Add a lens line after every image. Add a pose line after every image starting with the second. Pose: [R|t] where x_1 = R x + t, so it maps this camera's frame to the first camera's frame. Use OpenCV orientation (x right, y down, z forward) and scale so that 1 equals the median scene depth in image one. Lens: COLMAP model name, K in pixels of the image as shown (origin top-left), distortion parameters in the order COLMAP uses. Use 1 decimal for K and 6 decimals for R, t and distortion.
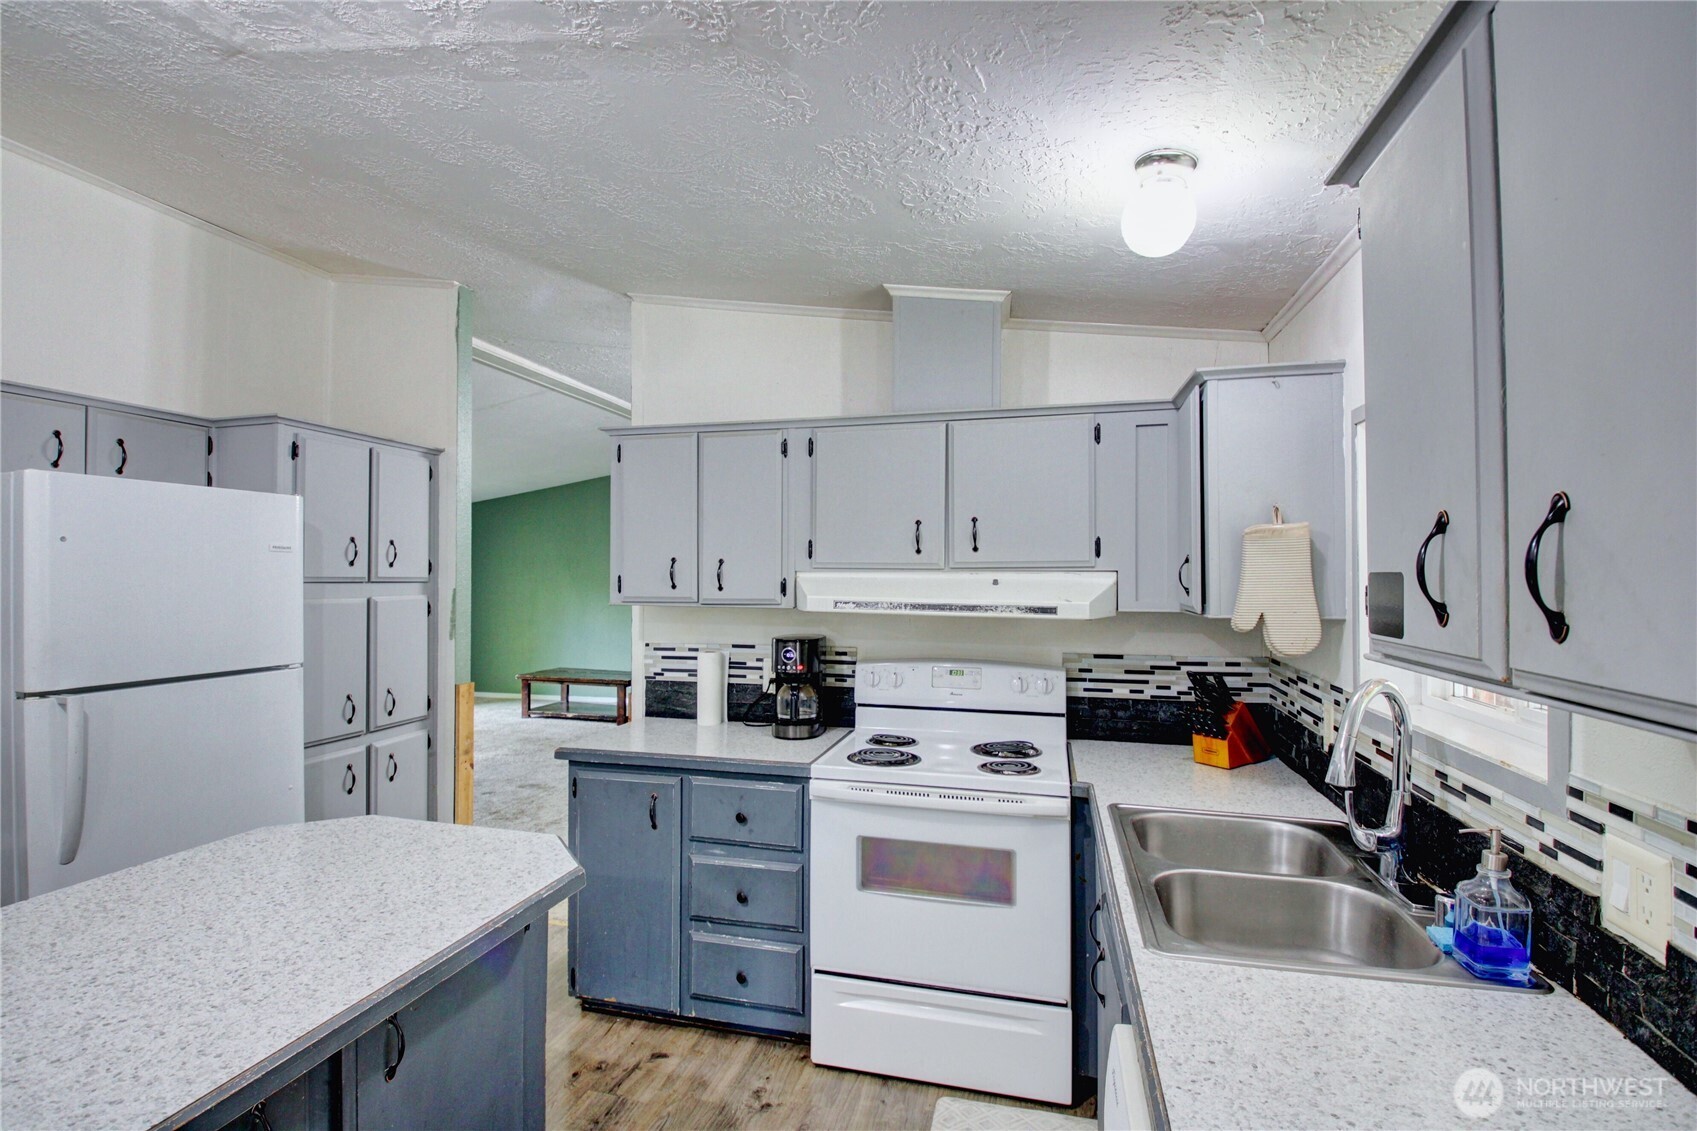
lens RADIAL K [[785.0, 0, 839.9], [0, 785.0, 567.9], [0, 0, 1]] dist [0.003383, -0.018003]
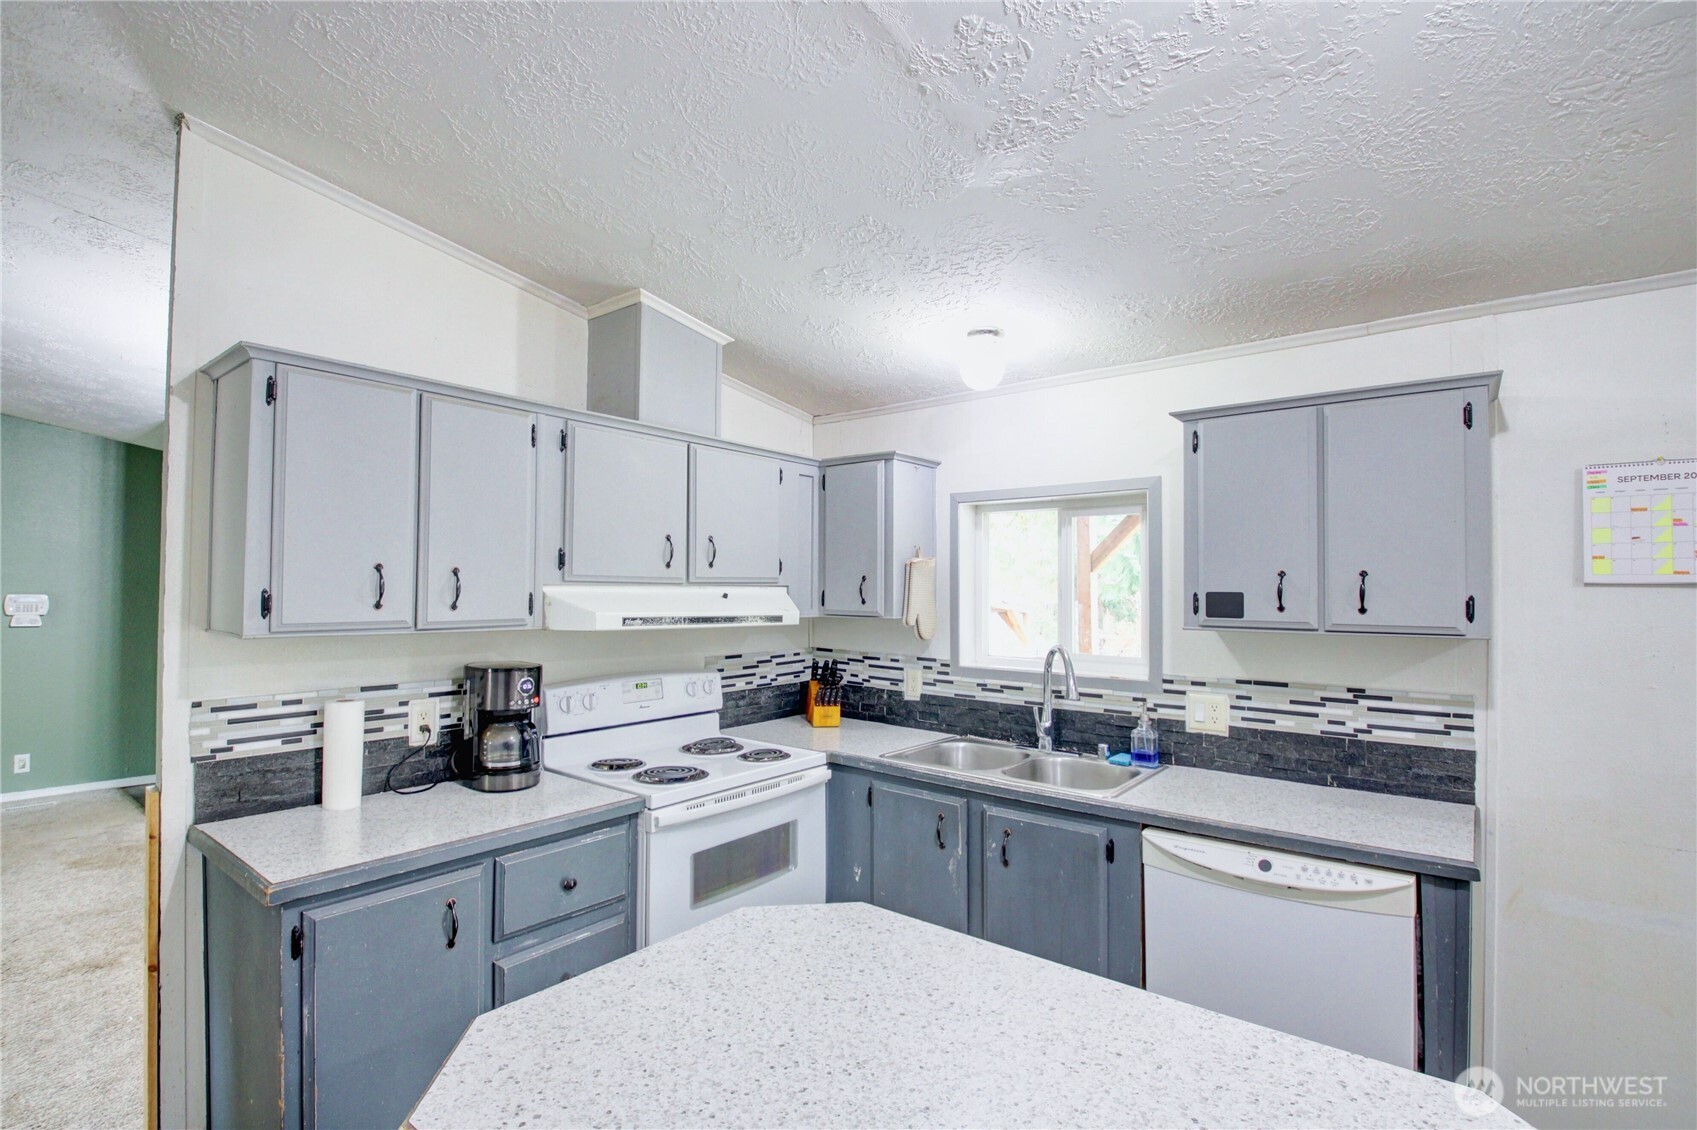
lens RADIAL K [[785.0, 0, 838.5], [0, 785.0, 566.4], [0, 0, 1]] dist [0.003383, -0.018003]
pose [[0.420448, 0.025083, 0.906970, -0.680620], [-0.012348, 0.999683, -0.021923, -0.000826], [-0.907232, -0.001982, 0.420625, 0.356335]]
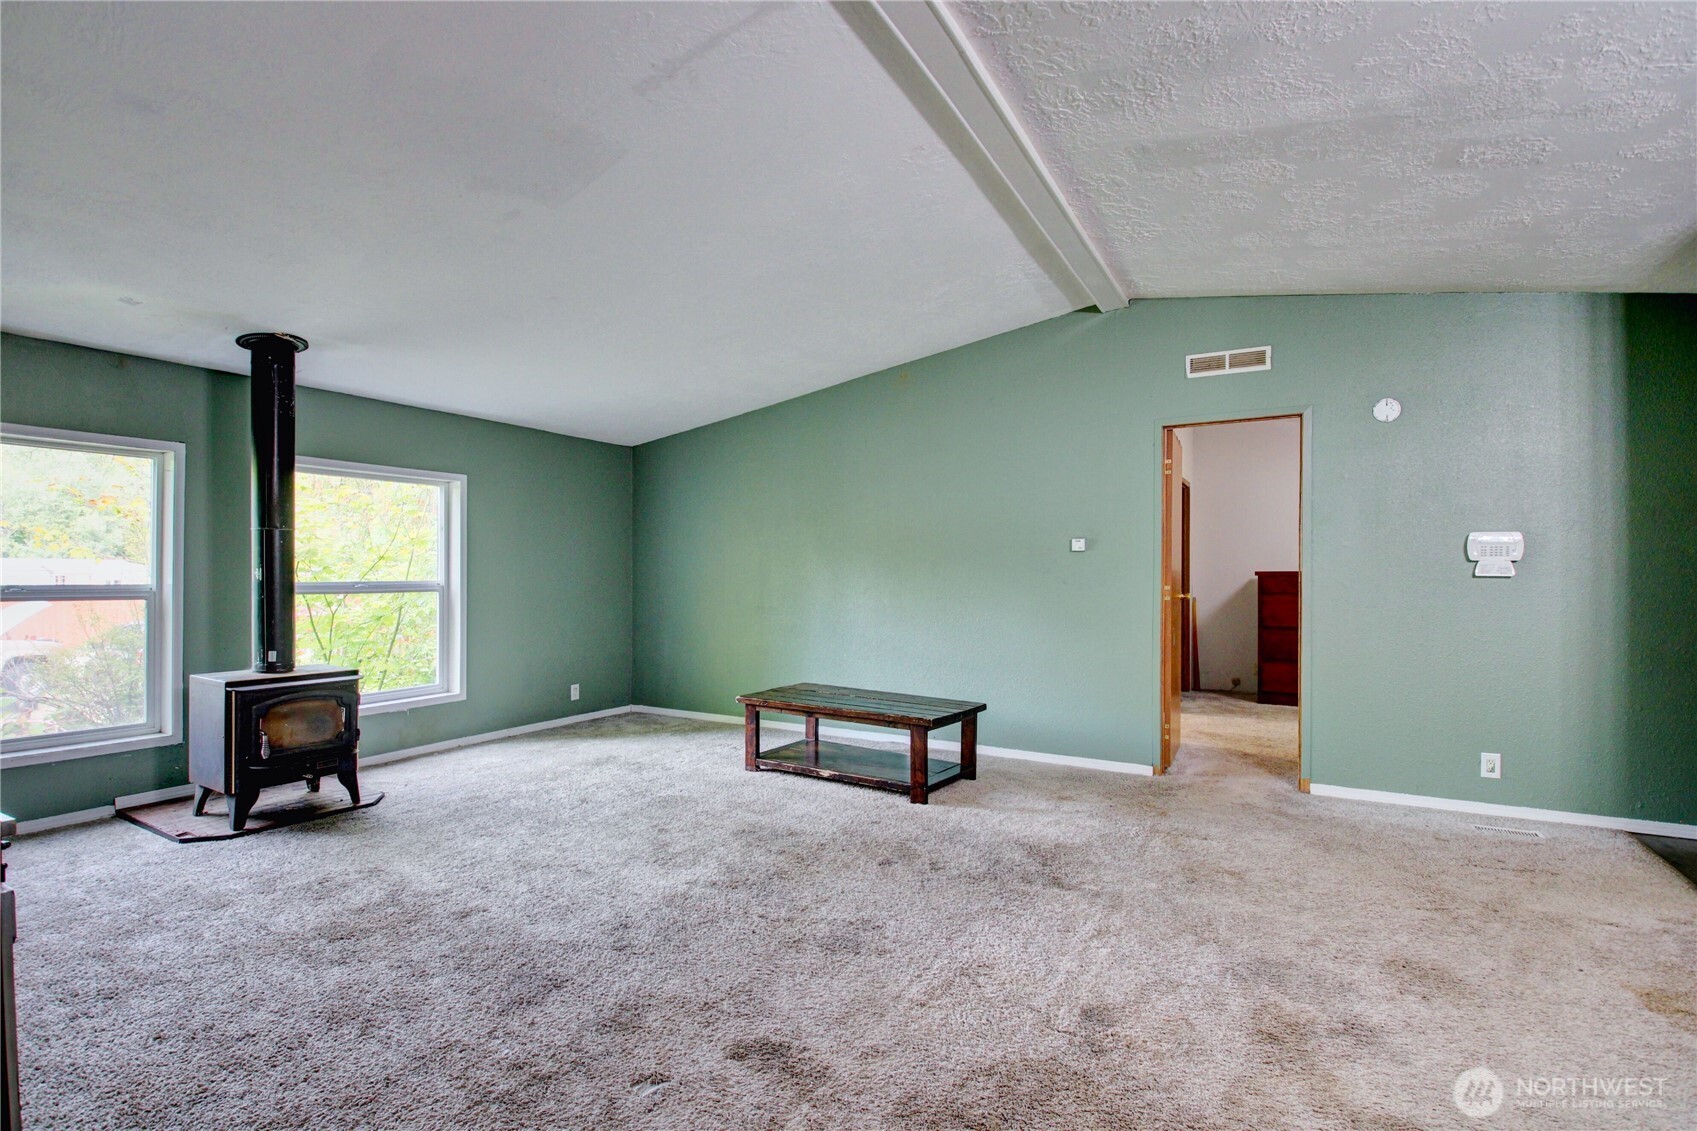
lens RADIAL K [[785.0, 0, 839.6], [0, 785.0, 570.5], [0, 0, 1]] dist [0.003383, -0.018003]
pose [[0.963941, 0.001178, -0.266113, -0.543985], [0.000928, 0.999969, 0.007788, 0.111966], [0.266114, -0.007754, 0.963911, 1.364425]]
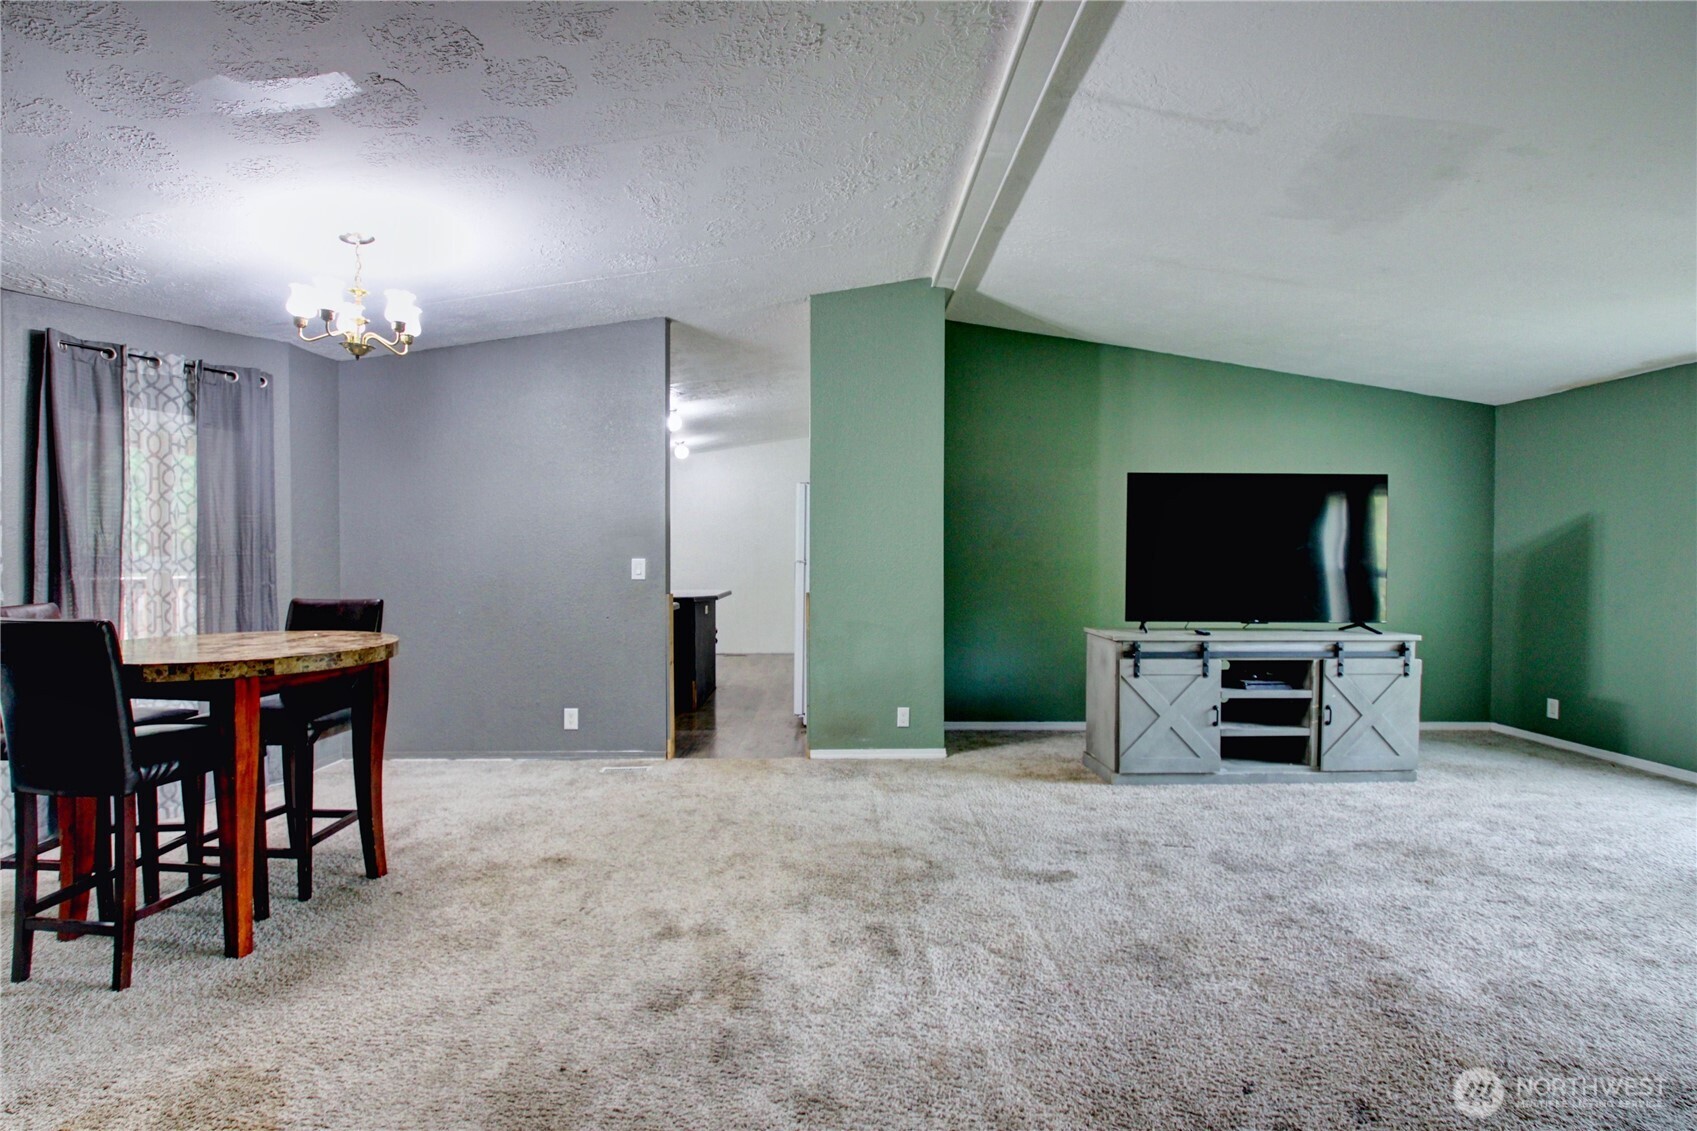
lens RADIAL K [[800.2, 0, 839.0], [0, 800.2, 565.0], [0, 0, 1]] dist [-0.003577, -0.010094]
pose [[-0.964302, -0.000876, -0.264804, -0.165670], [-0.000858, 1.000000, -0.000184, 0.129099], [0.264804, 0.000050, -0.964302, 3.287819]]
